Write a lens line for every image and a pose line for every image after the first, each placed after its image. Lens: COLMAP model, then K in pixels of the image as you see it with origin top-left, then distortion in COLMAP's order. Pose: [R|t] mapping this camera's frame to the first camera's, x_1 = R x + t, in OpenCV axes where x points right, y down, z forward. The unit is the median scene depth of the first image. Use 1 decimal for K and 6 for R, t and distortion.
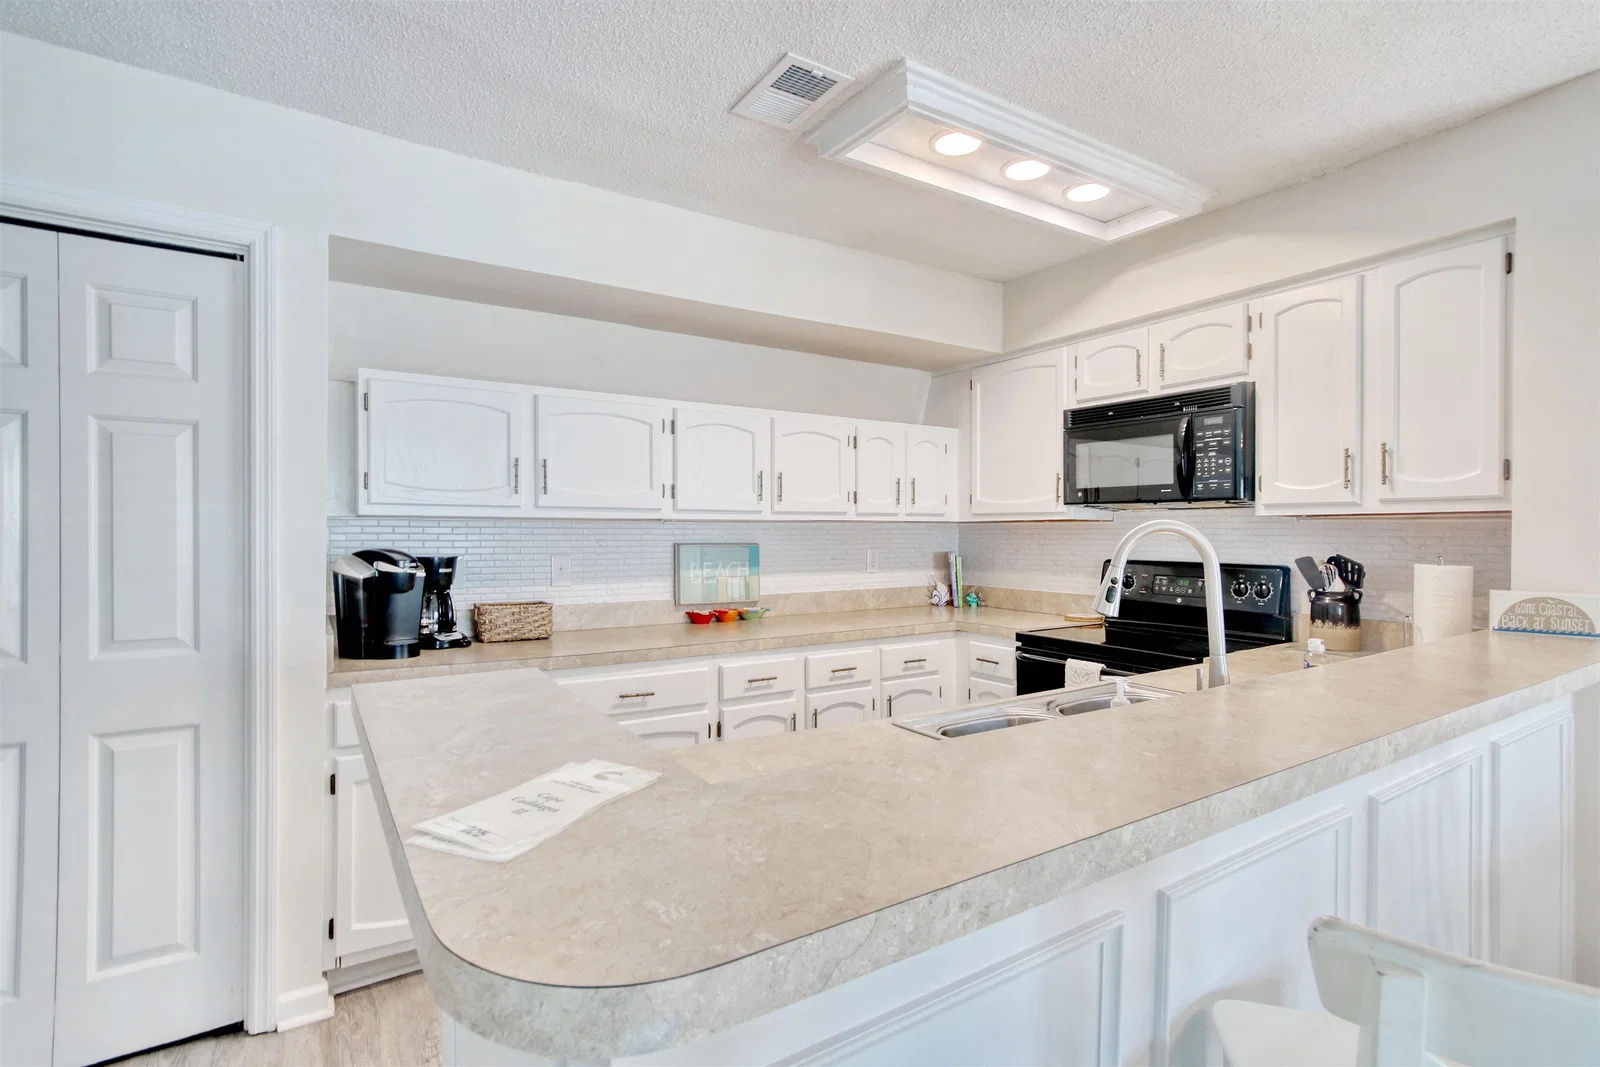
lens RADIAL K [[772.6, 0, 824.1], [0, 772.6, 560.7], [0, 0, 1]] dist [0.001629, 0.000015]
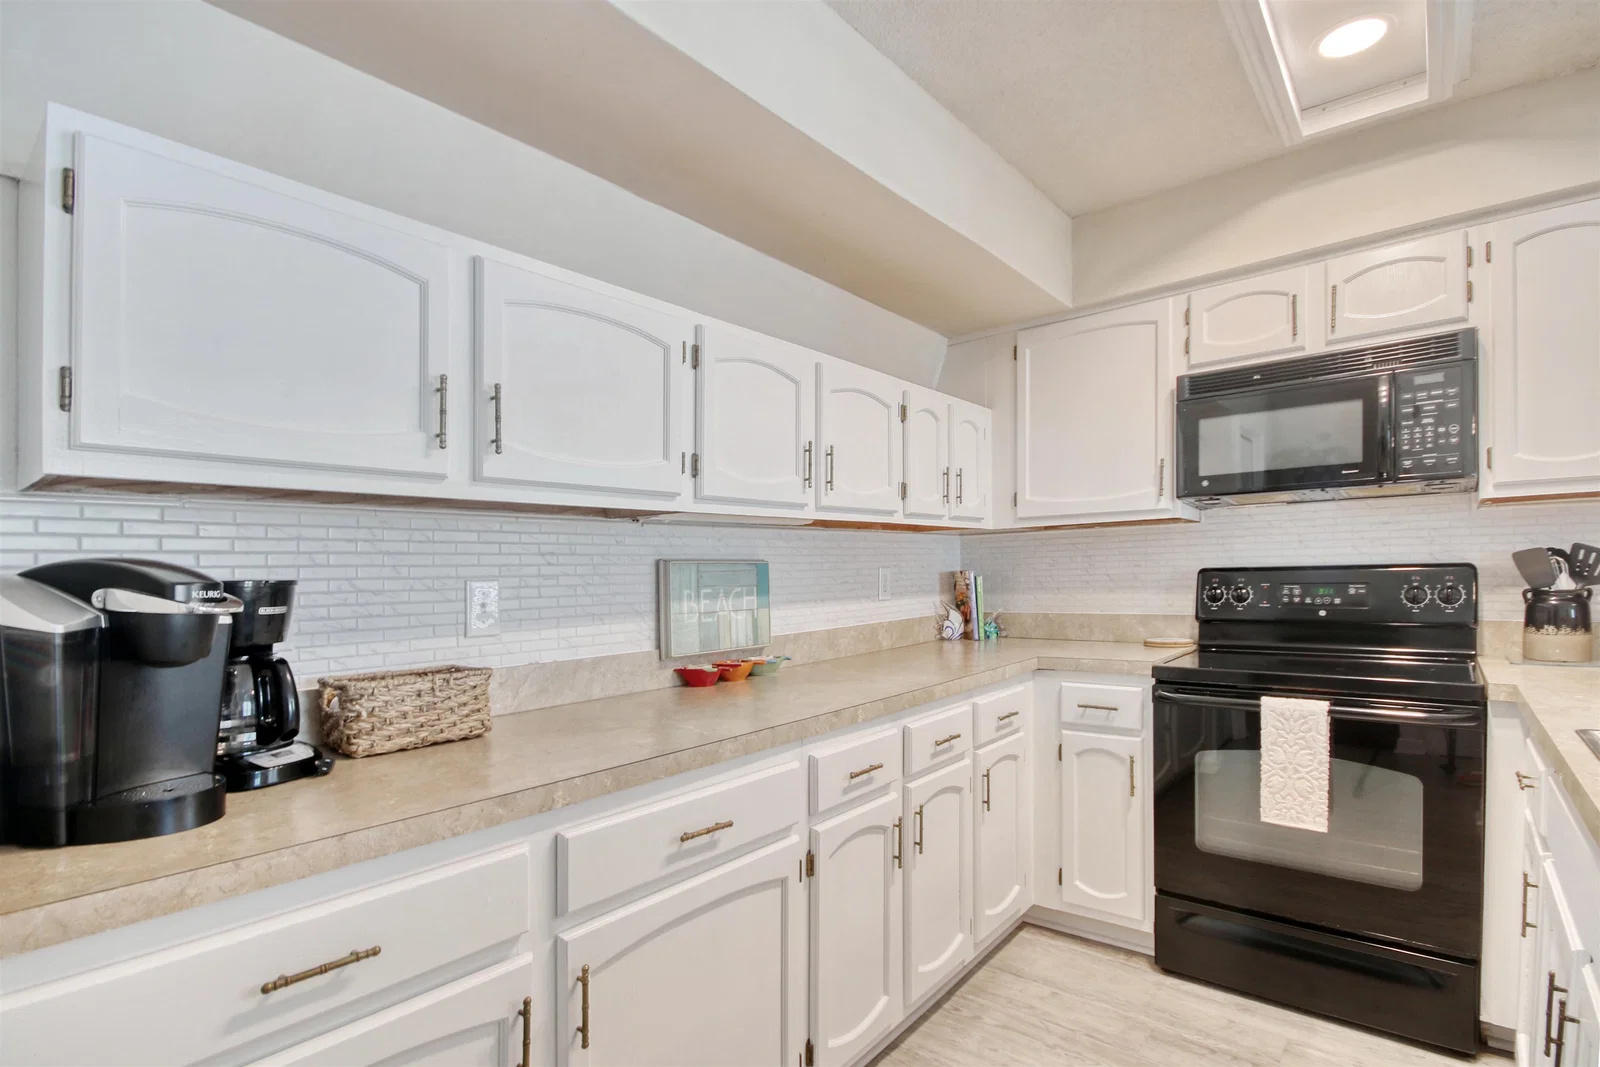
lens RADIAL K [[772.6, 0, 848.8], [0, 772.6, 572.8], [0, 0, 1]] dist [0.001629, 0.000015]
pose [[0.946769, -0.026817, 0.320794, -0.276665], [0.039338, 0.998694, -0.032612, 0.016393], [-0.319500, 0.043496, 0.946587, 0.404390]]
